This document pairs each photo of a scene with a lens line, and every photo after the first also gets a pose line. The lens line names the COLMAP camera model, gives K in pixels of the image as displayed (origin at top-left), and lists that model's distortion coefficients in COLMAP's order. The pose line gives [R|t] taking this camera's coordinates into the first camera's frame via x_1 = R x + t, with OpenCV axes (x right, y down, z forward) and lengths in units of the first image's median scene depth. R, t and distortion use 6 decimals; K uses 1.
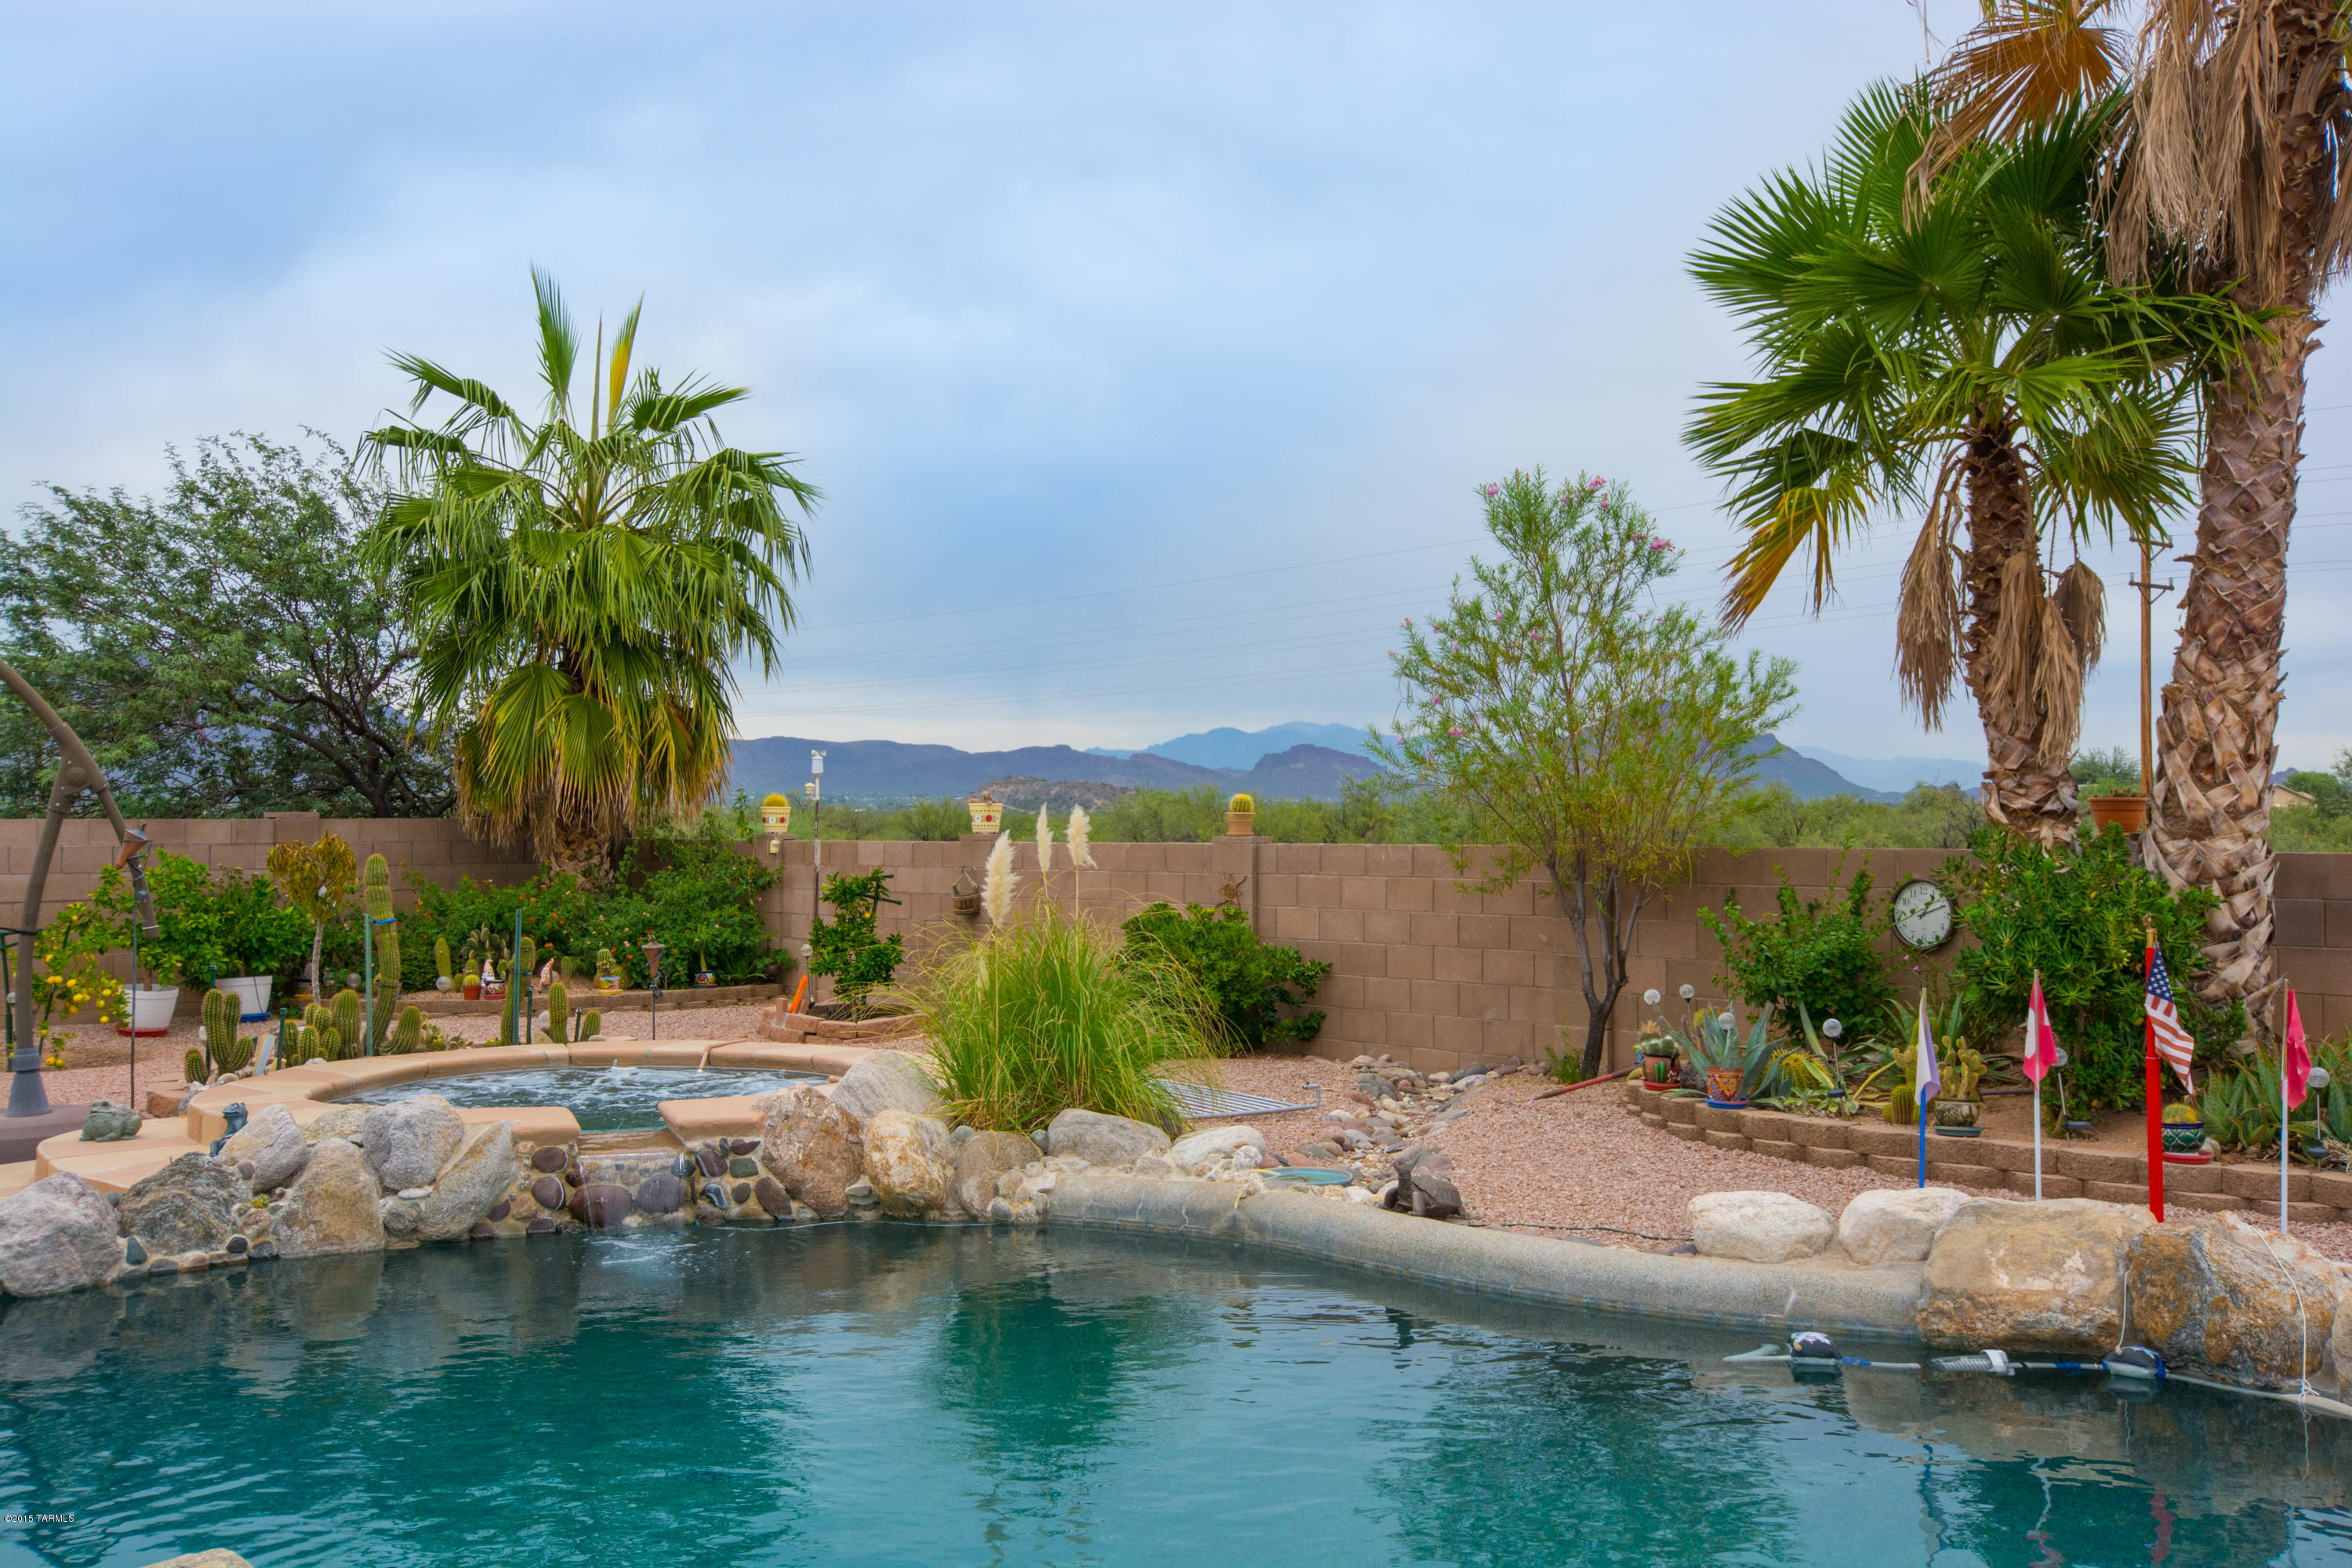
lens RADIAL K [[2292.5, 0, 1178.0], [0, 2292.5, 882.5], [0, 0, 1]] dist [0.000794, -0.007285]
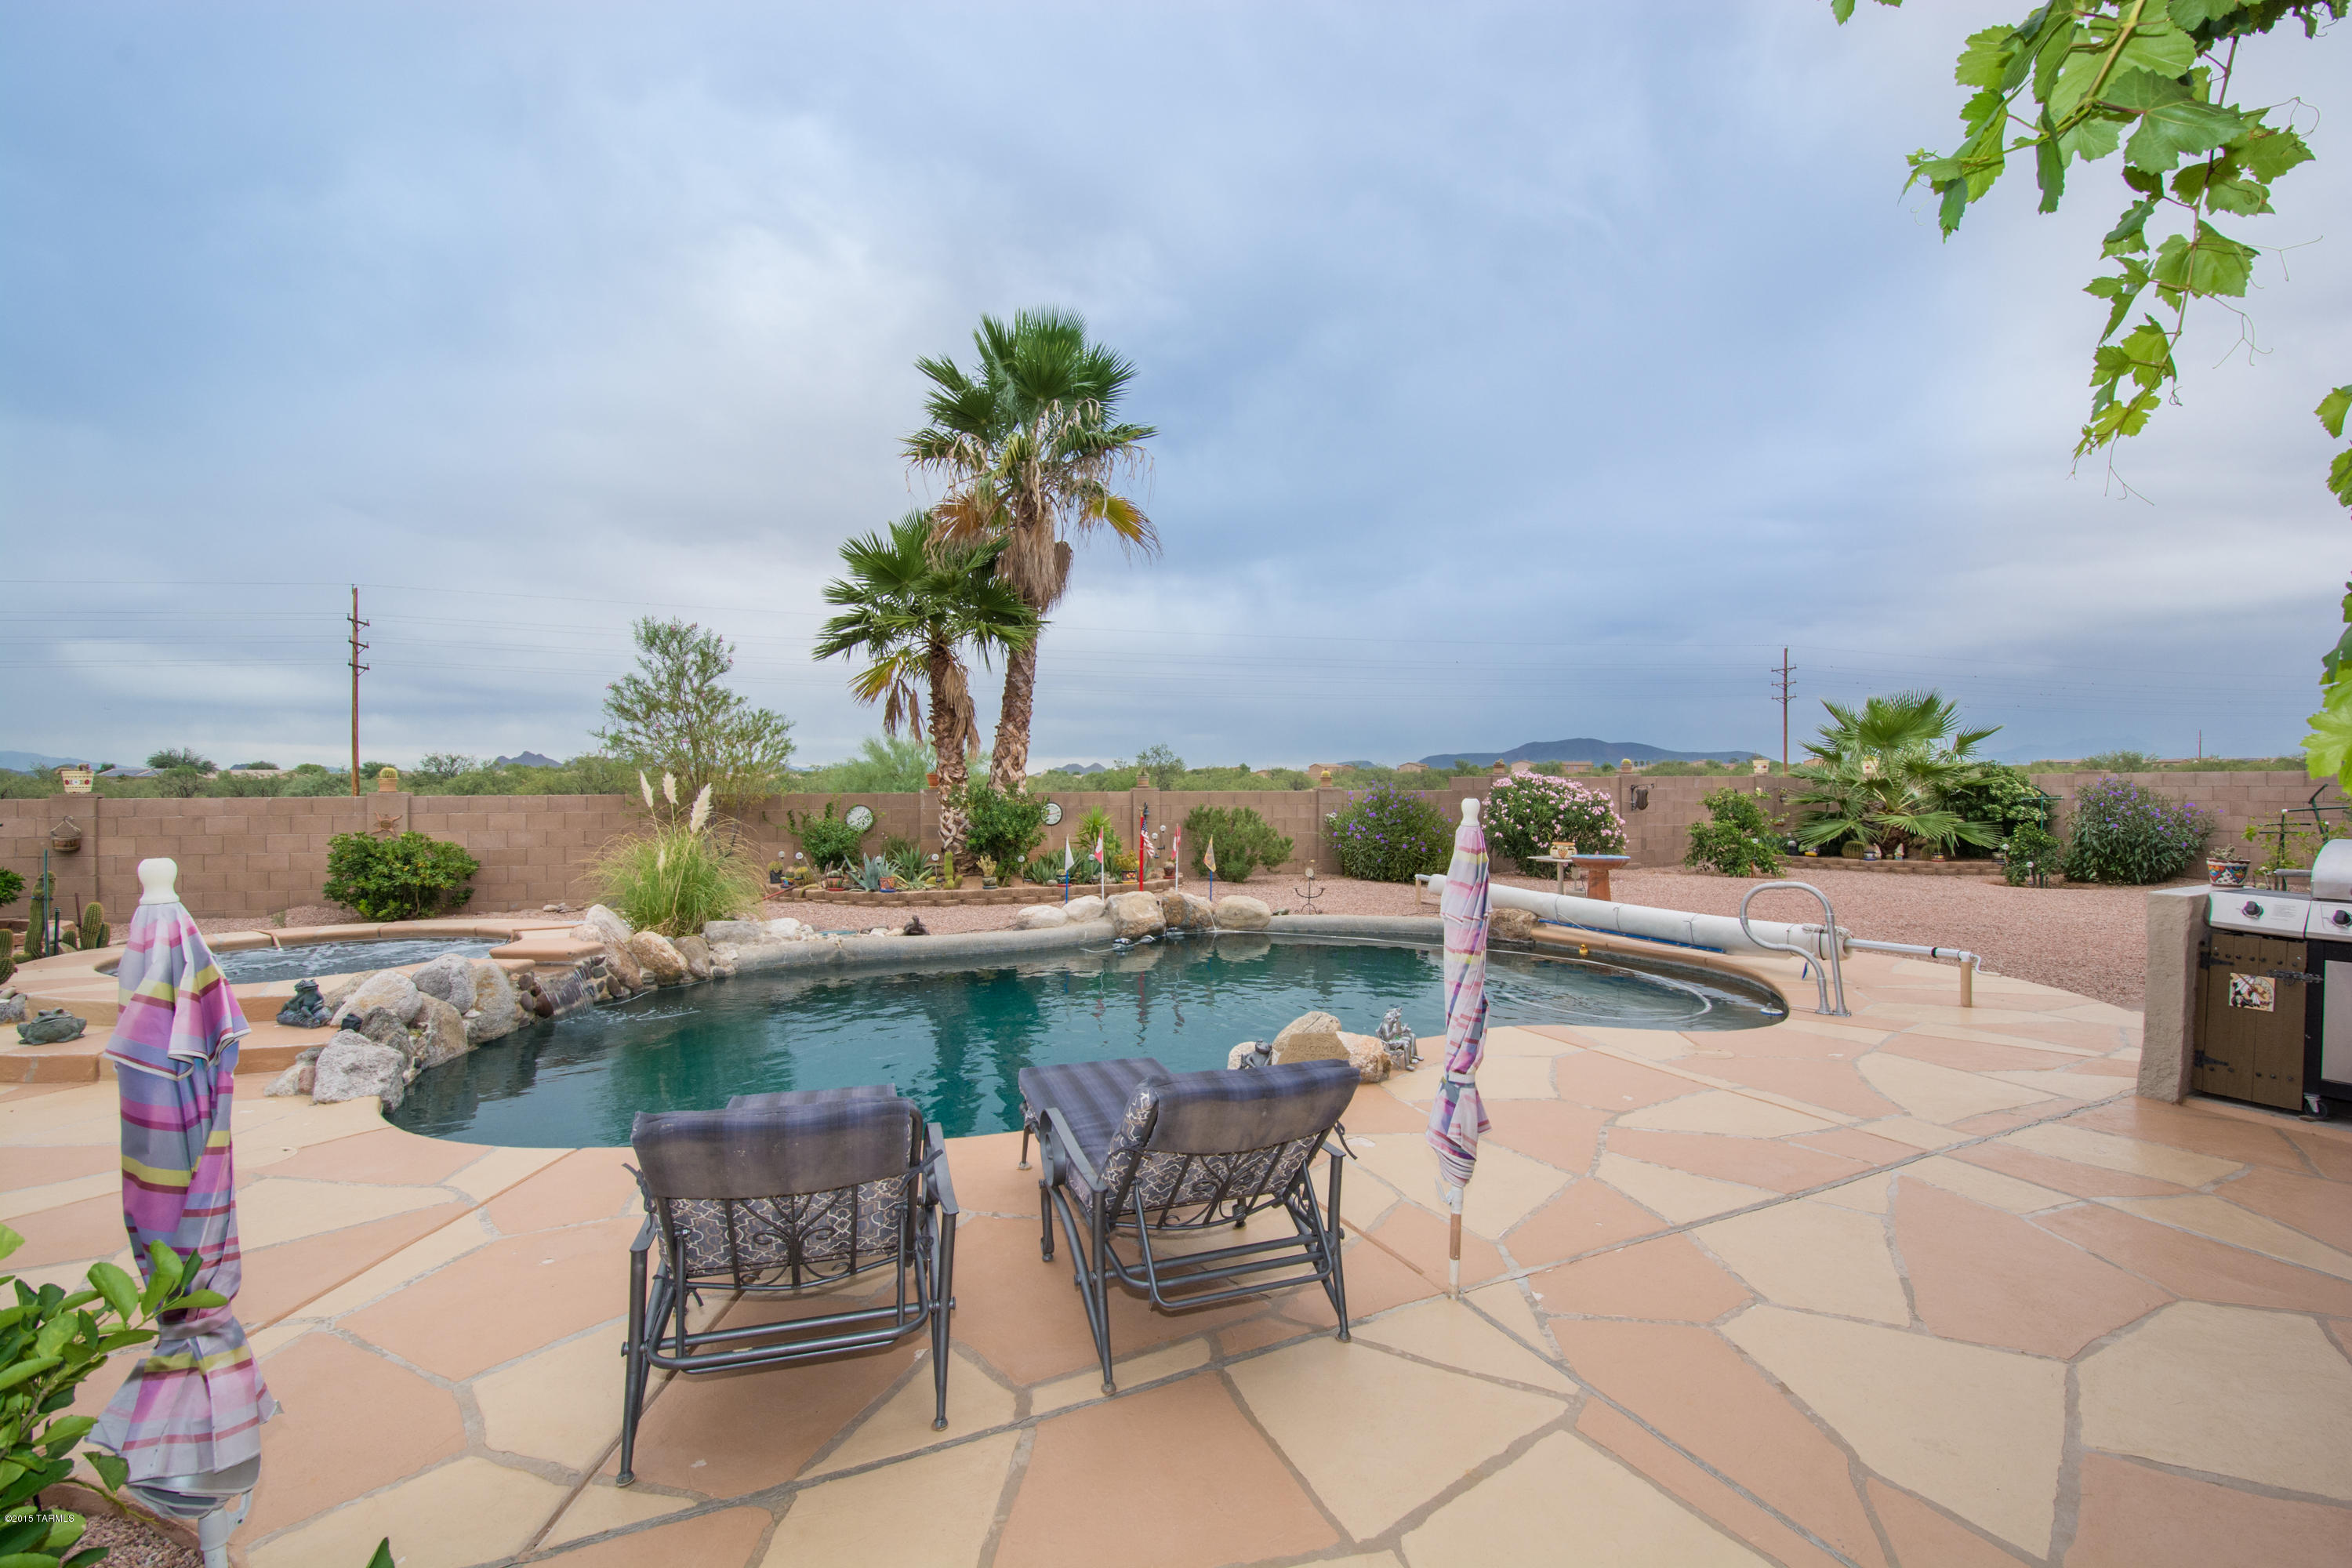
lens RADIAL K [[1029.8, 0, 1176.0], [0, 1029.8, 784.0], [0, 0, 1]] dist [-0.002117, -0.000433]
pose [[0.378316, 0.002329, 0.925673, -0.754371], [0.027849, 0.999516, -0.013897, 0.001909], [-0.925257, 0.031037, 0.378068, 0.276525]]
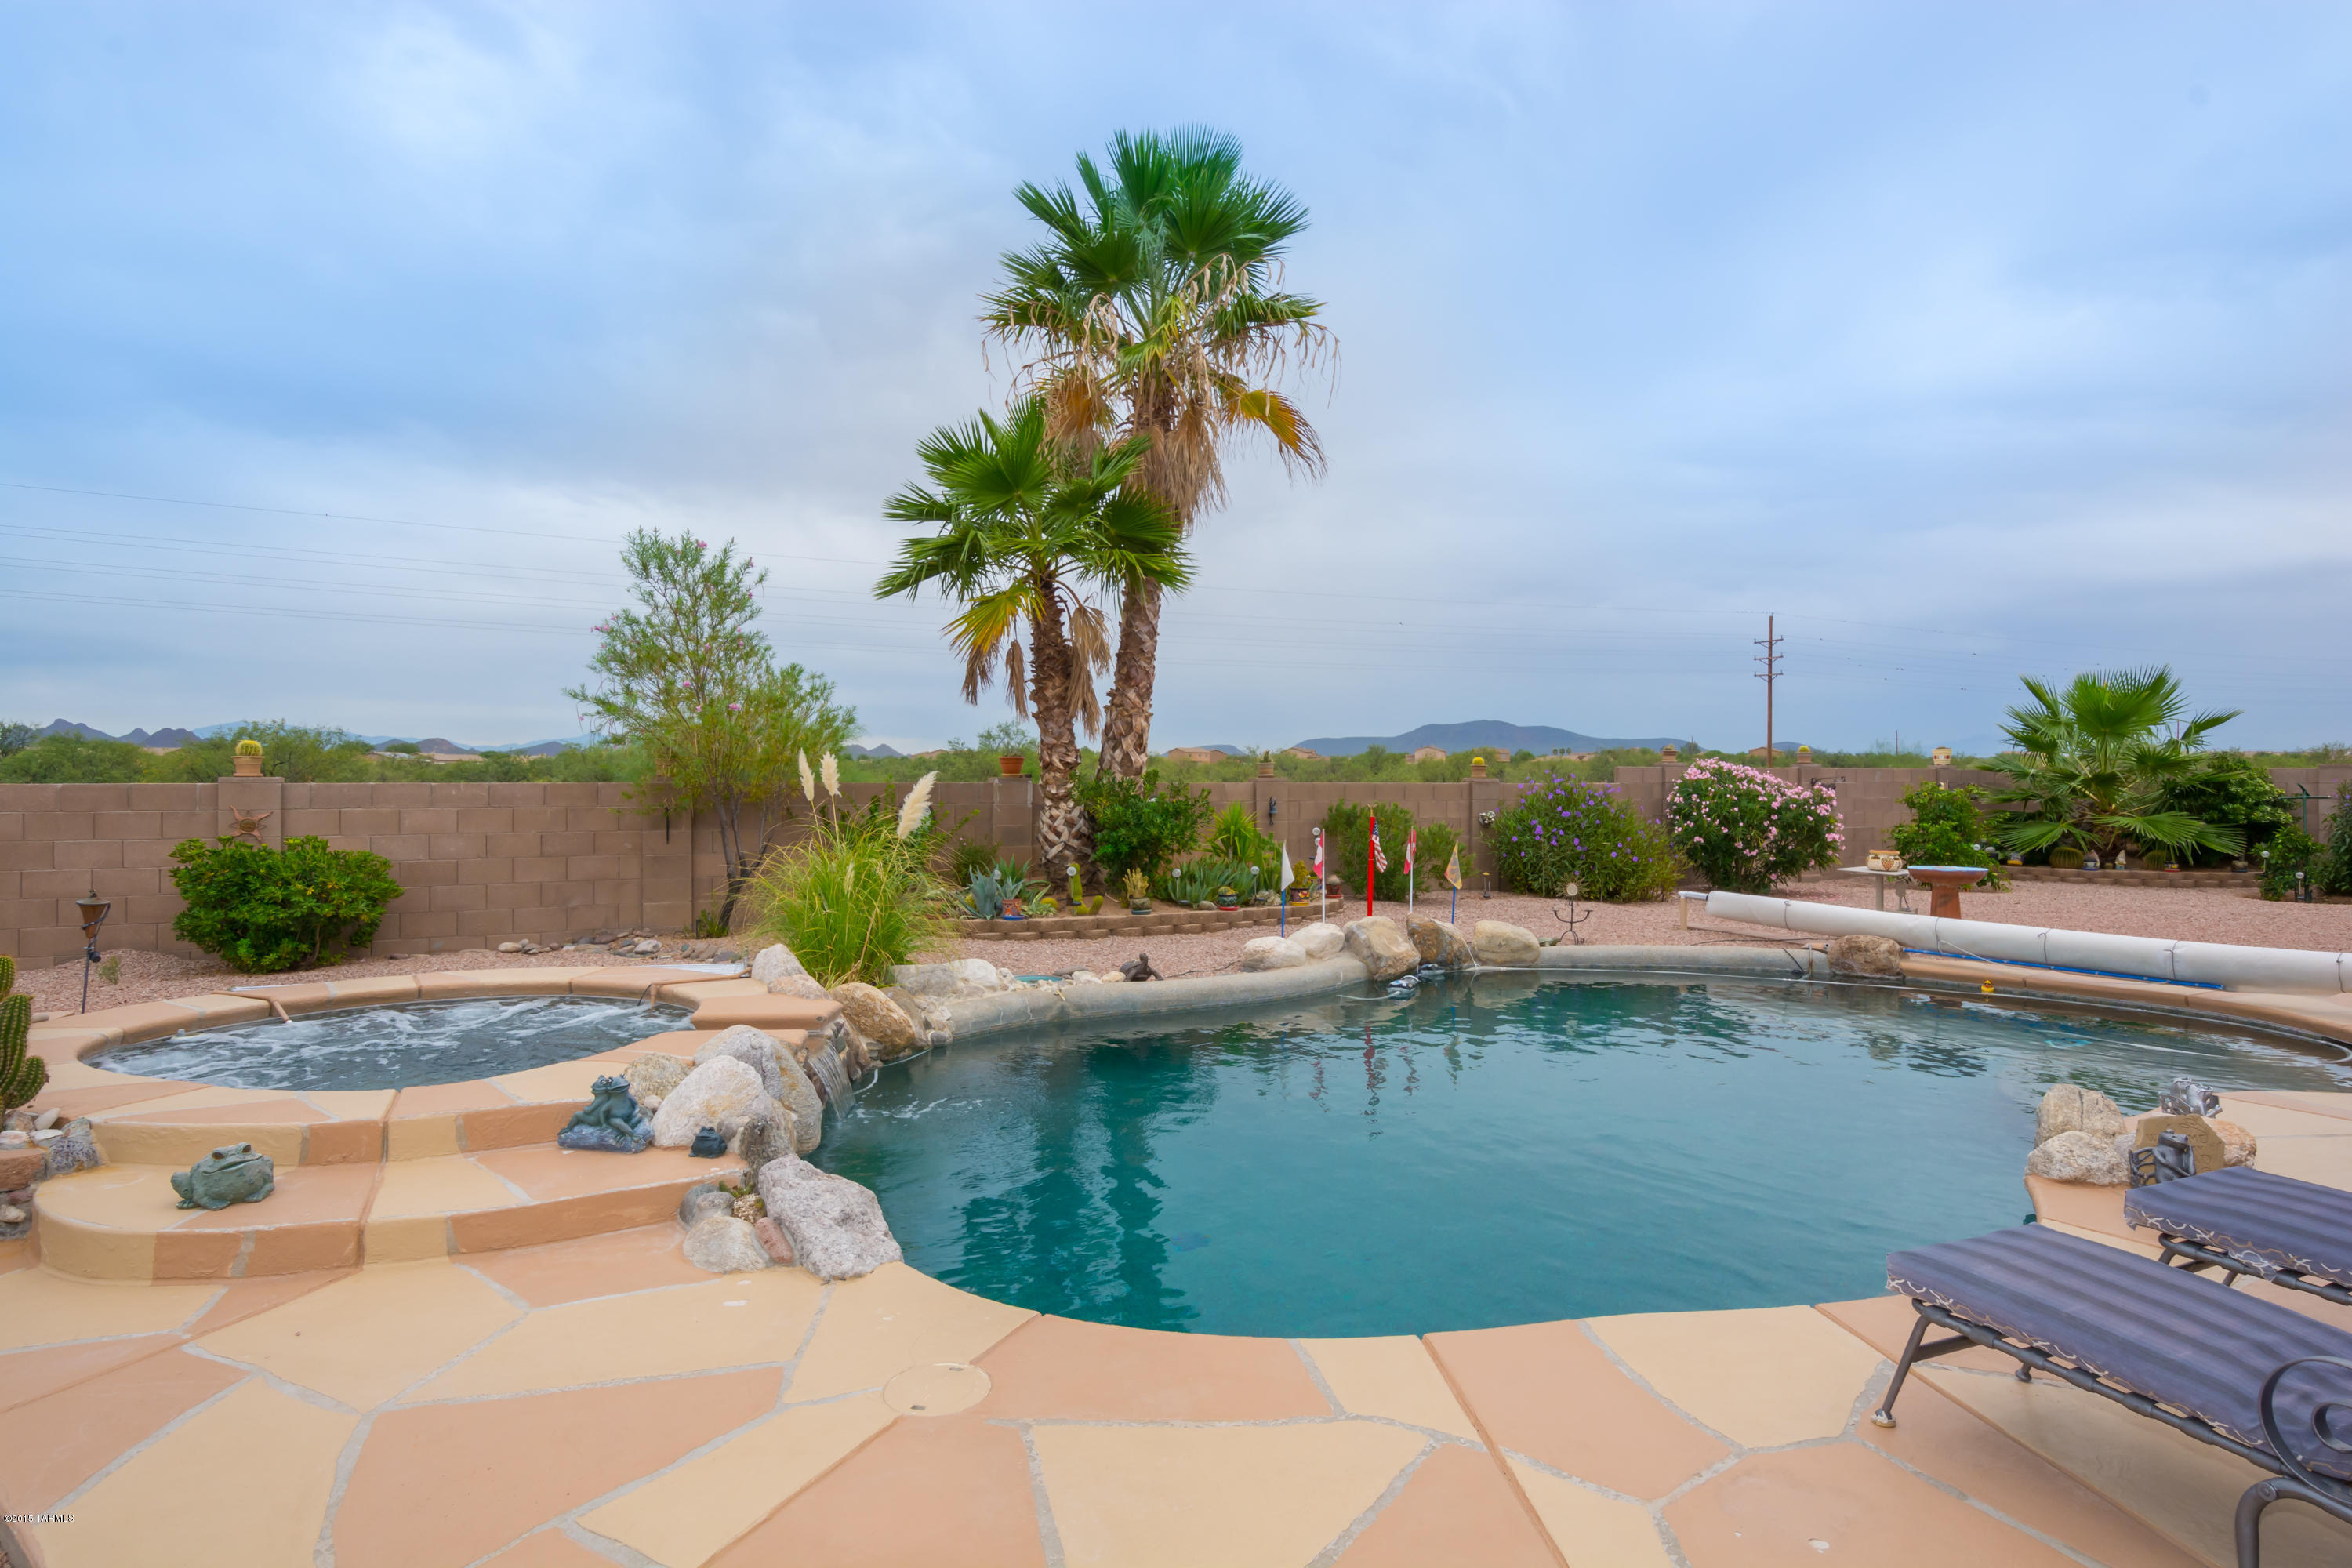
lens RADIAL K [[1299.9, 0, 1176.0], [0, 1299.9, 784.0], [0, 0, 1]] dist [0.013128, -0.009810]
pose [[0.248442, -0.003801, 0.968639, -0.801158], [0.022509, 0.999745, -0.001850, -0.007785], [-0.968385, 0.022263, 0.248465, 0.646467]]
